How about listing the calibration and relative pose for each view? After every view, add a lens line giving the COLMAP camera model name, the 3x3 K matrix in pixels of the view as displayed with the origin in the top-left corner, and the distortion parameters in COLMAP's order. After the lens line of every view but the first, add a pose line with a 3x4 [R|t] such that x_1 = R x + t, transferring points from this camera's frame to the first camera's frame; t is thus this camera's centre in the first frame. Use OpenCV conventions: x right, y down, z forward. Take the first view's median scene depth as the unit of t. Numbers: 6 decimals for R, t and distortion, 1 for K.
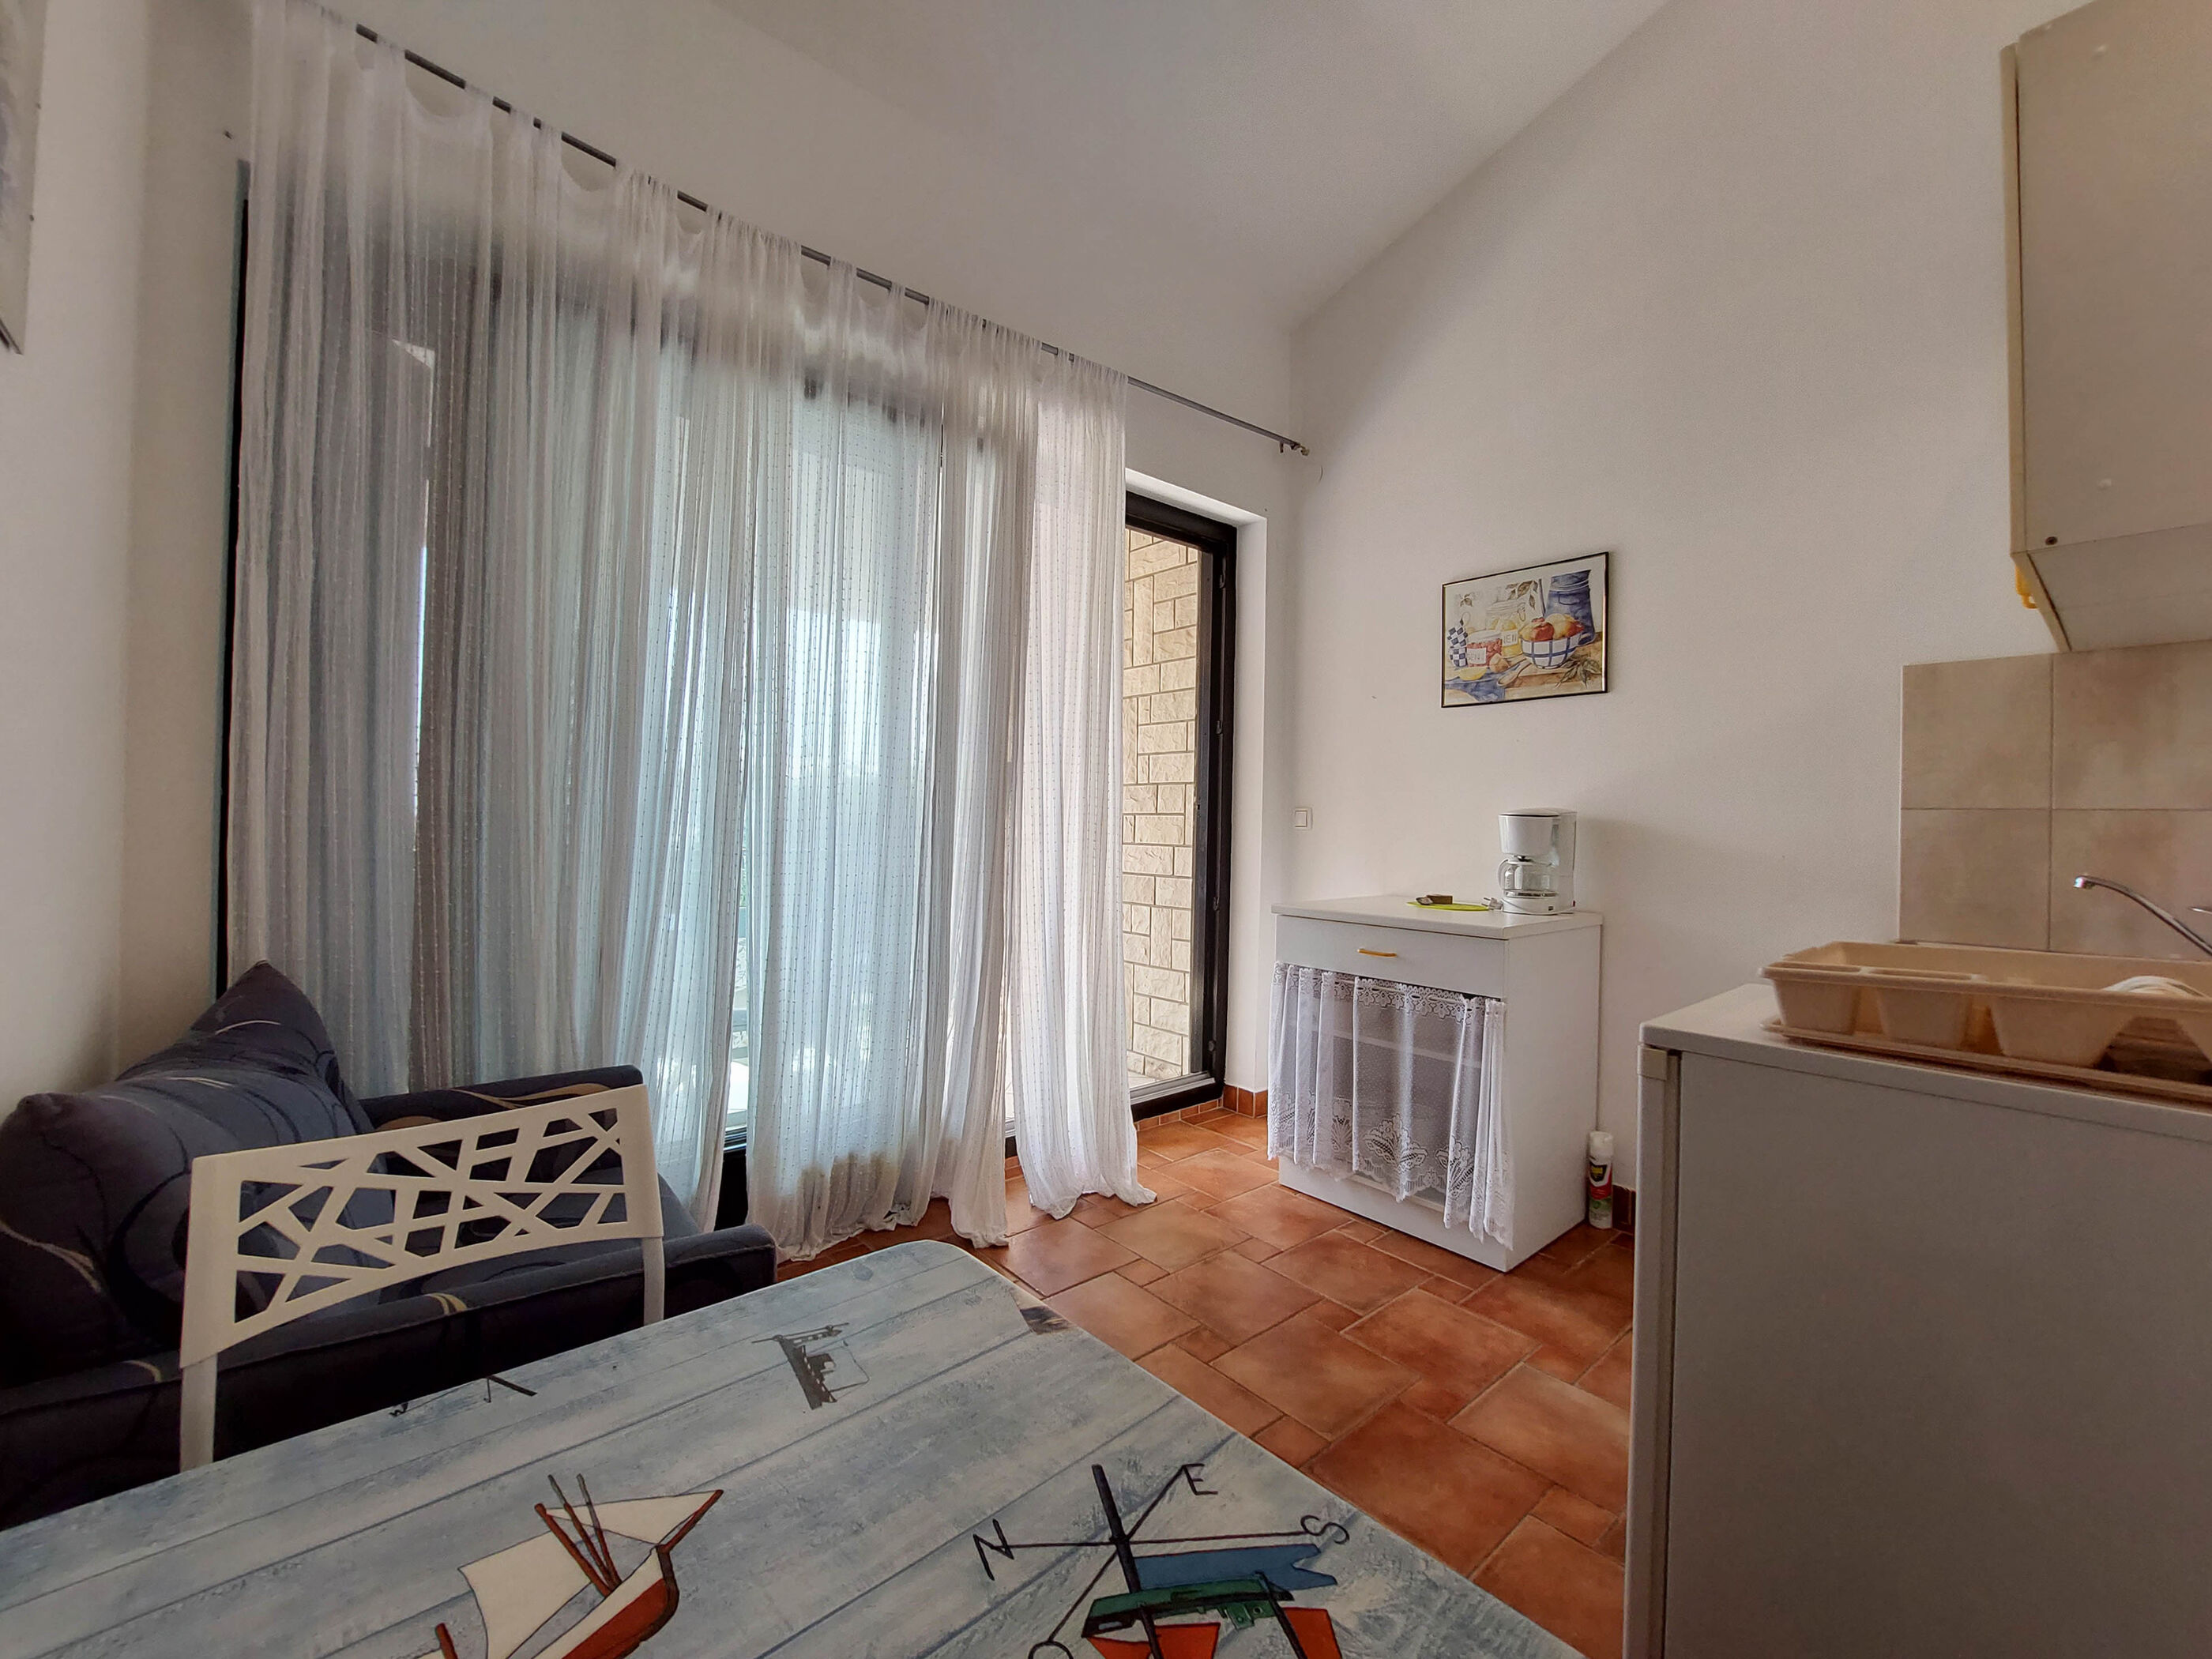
lens RADIAL K [[908.8, 0, 1115.9], [0, 908.8, 814.8], [0, 0, 1]] dist [-0.028846, -0.000173]
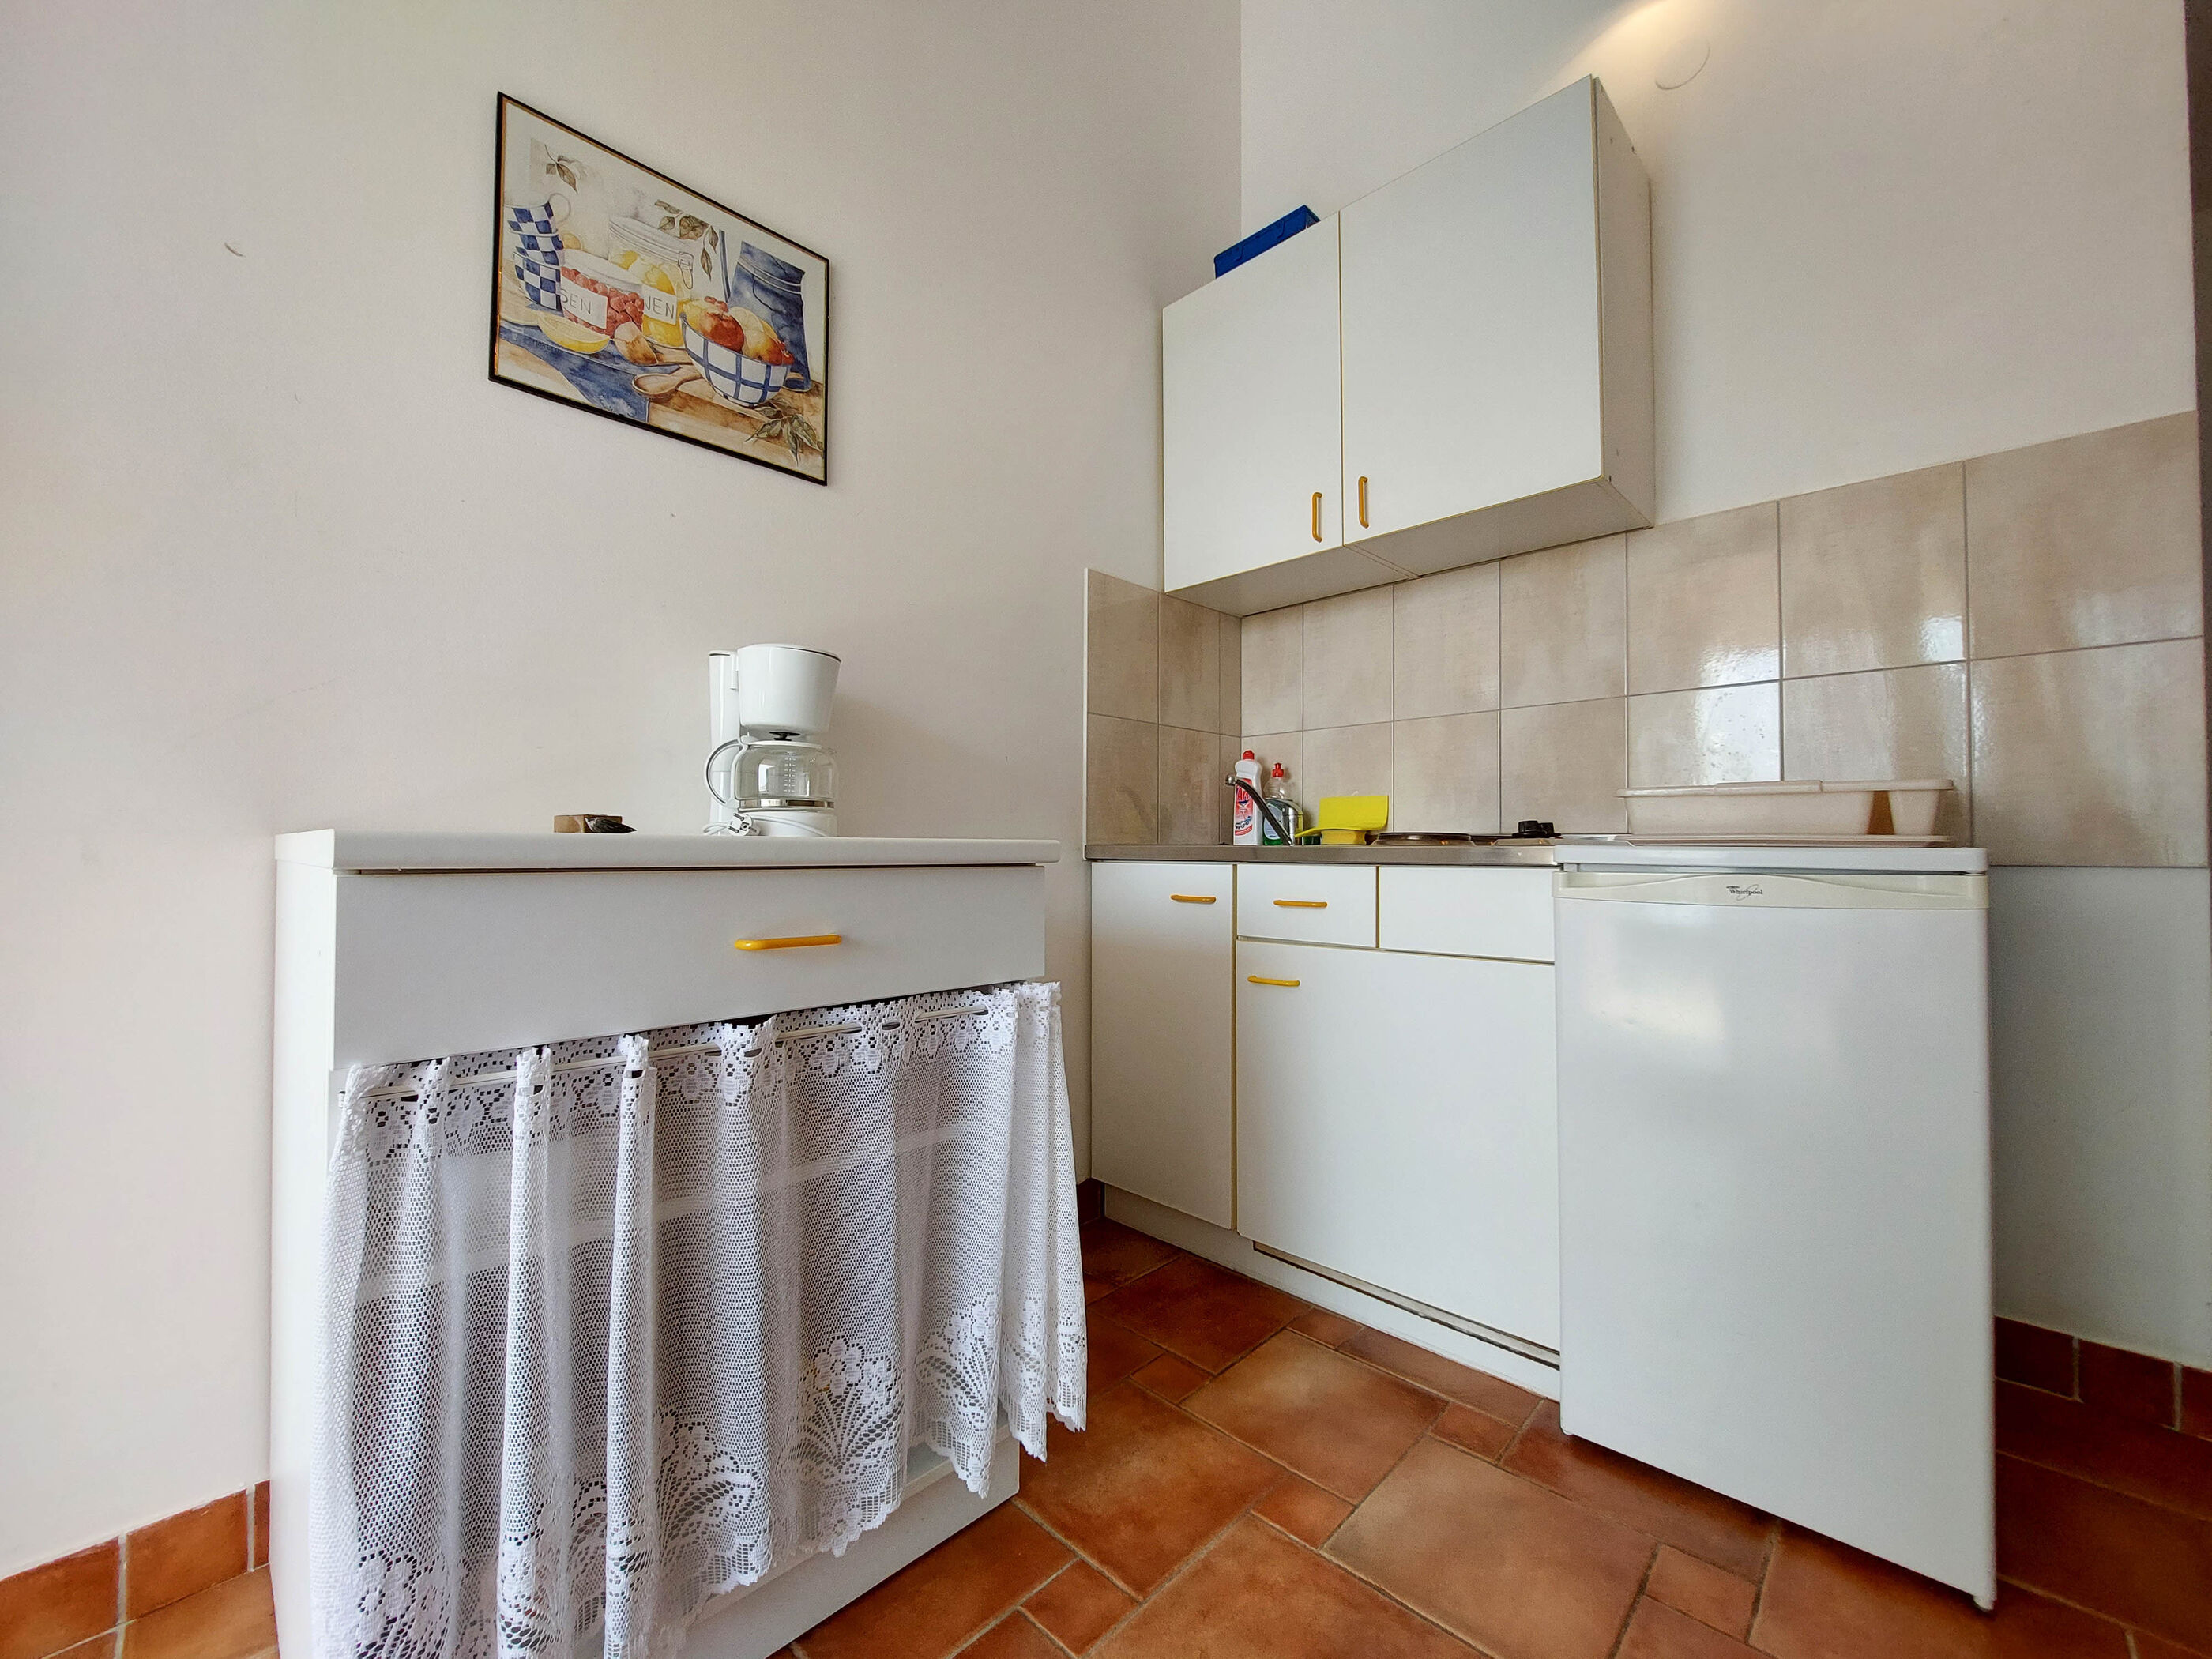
lens RADIAL K [[889.1, 0, 1103.8], [0, 889.1, 835.0], [0, 0, 1]] dist [-0.017822, -0.000574]
pose [[-0.086357, -0.002356, 0.996261, -0.082815], [-0.004827, 0.999986, 0.001946, 0.110886], [-0.996253, -0.004641, -0.086367, 0.929042]]
